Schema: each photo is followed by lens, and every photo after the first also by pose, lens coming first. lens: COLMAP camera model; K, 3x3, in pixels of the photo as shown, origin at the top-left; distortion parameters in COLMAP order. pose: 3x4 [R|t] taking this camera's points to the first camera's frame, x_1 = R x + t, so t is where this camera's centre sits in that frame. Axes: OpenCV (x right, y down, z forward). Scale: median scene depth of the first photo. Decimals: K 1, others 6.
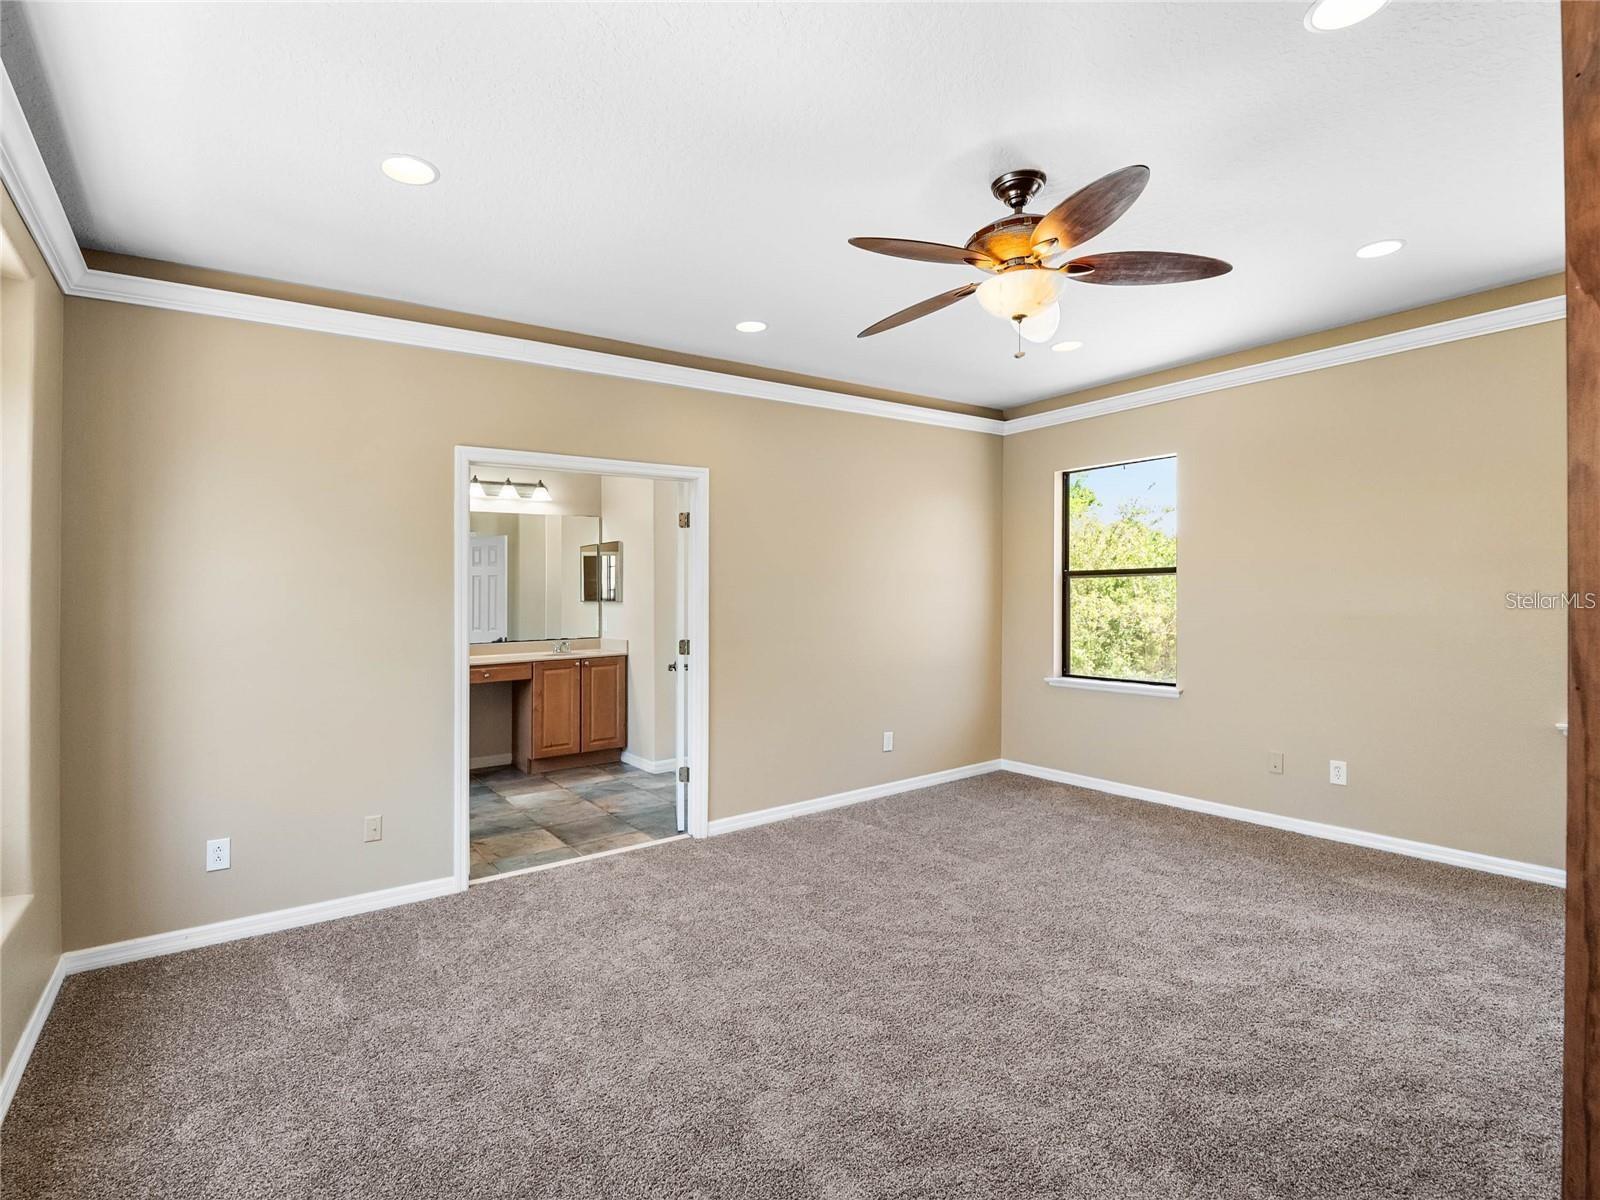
lens RADIAL K [[790.4, 0, 800.7], [0, 790.4, 591.3], [0, 0, 1]] dist [-0.001301, -0.000915]
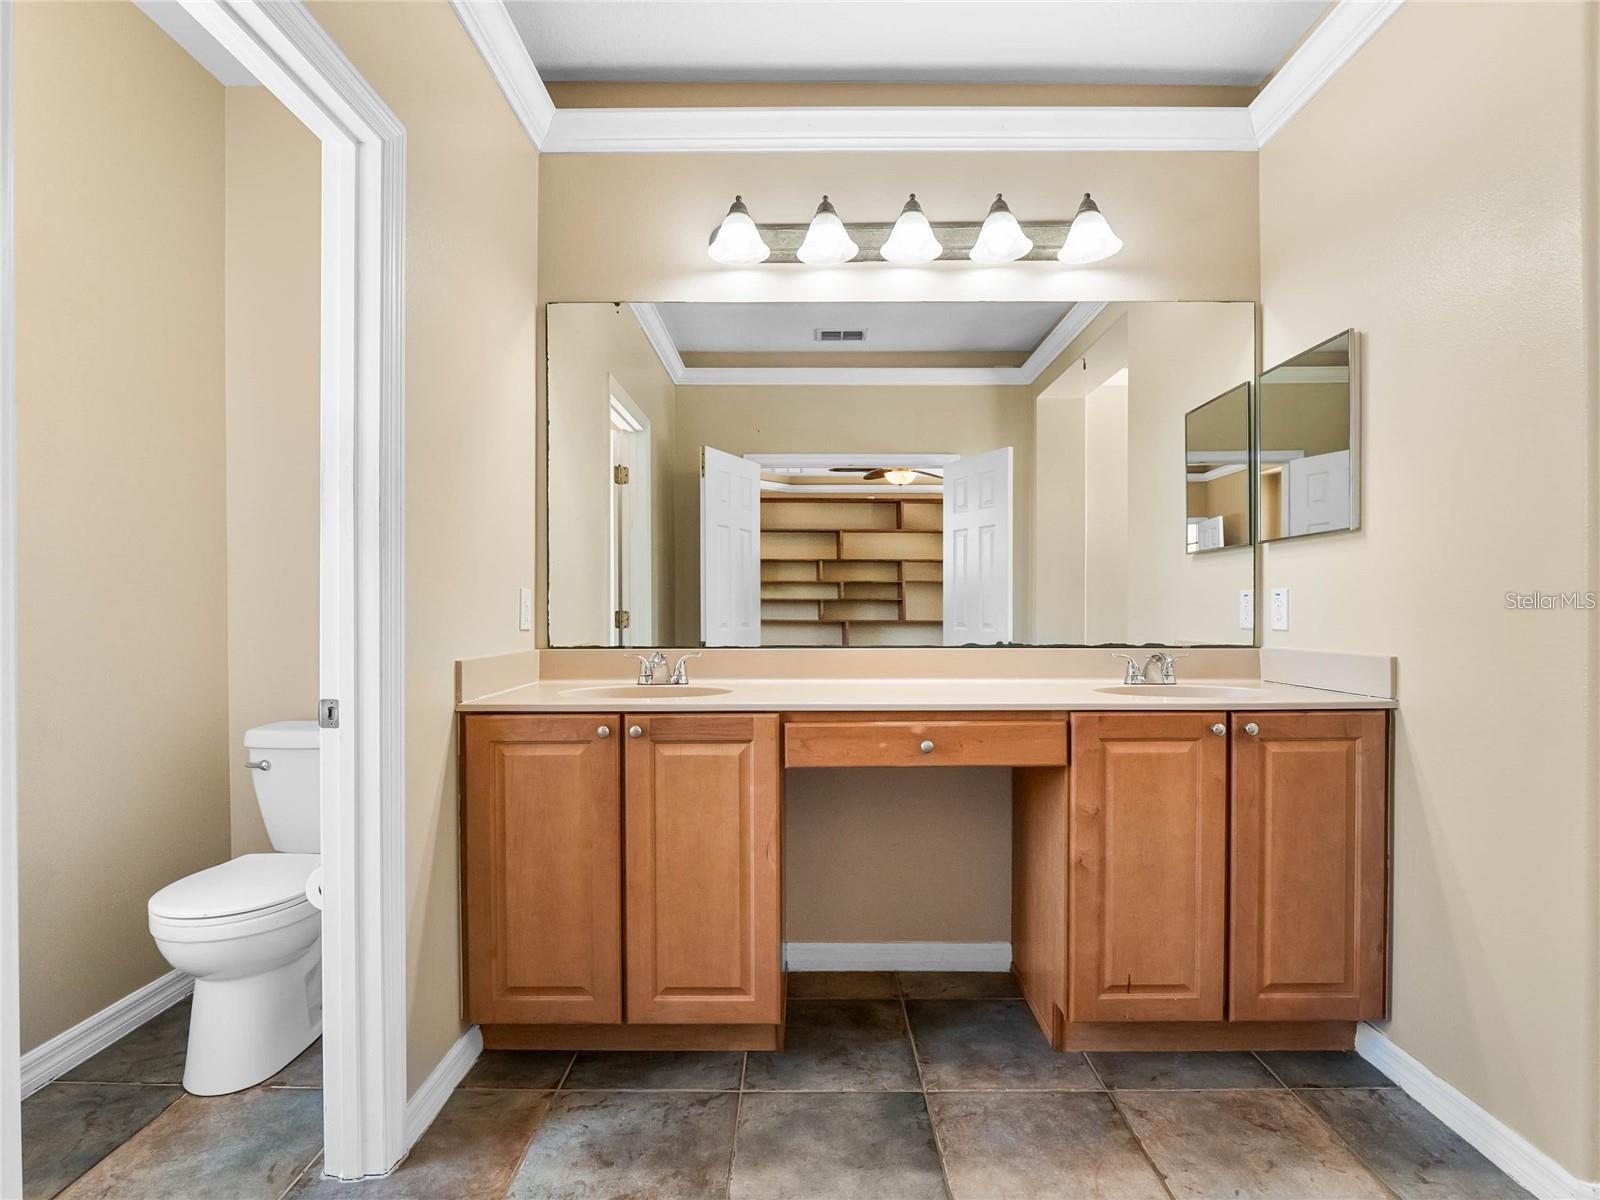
lens RADIAL K [[790.4, 0, 800.7], [0, 790.4, 591.3], [0, 0, 1]] dist [-0.001301, -0.000915]
pose [[0.803306, -0.006232, -0.595534, -0.226774], [-0.004637, 0.999849, -0.016718, 0.044887], [0.595548, 0.016191, 0.803156, 0.651923]]
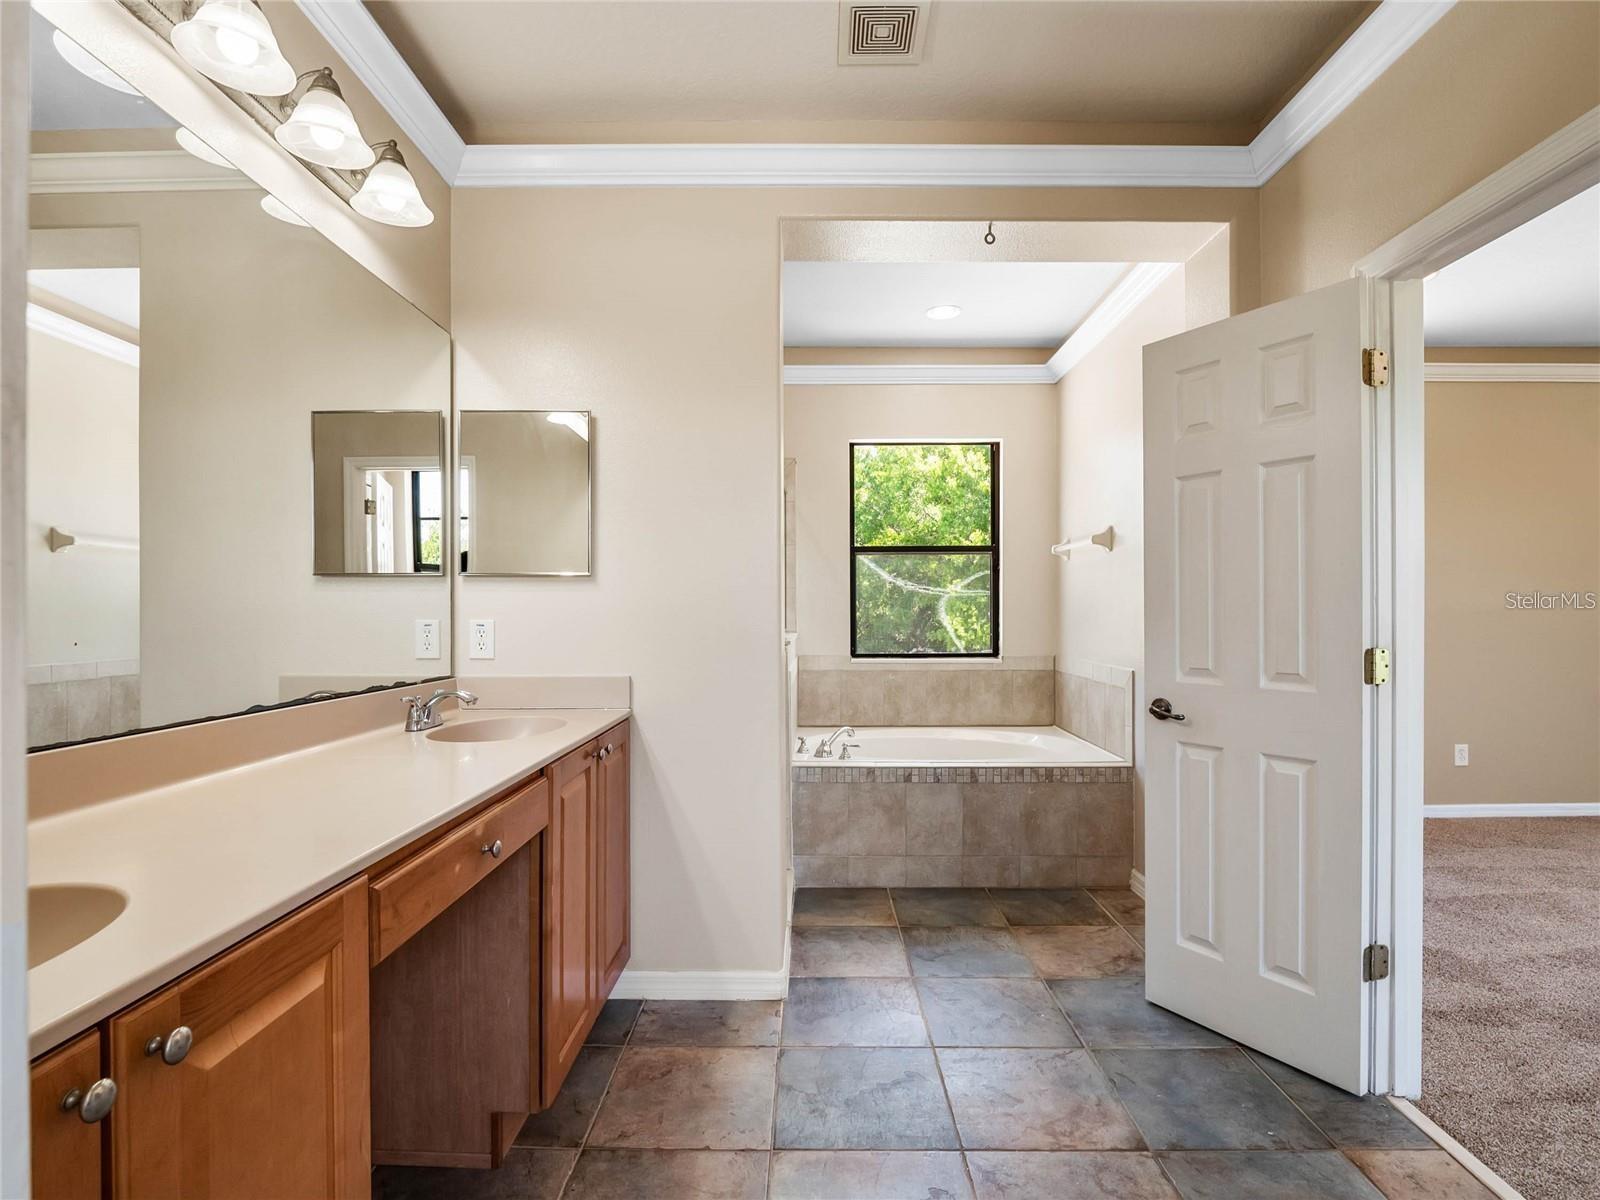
lens RADIAL K [[791.8, 0, 804.5], [0, 791.8, 601.6], [0, 0, 1]] dist [0.001601, -0.011976]
pose [[0.596948, 0.024741, 0.801898, -0.497161], [-0.008881, 0.999667, -0.024231, 0.034687], [-0.802231, 0.007343, 0.596969, 0.723687]]
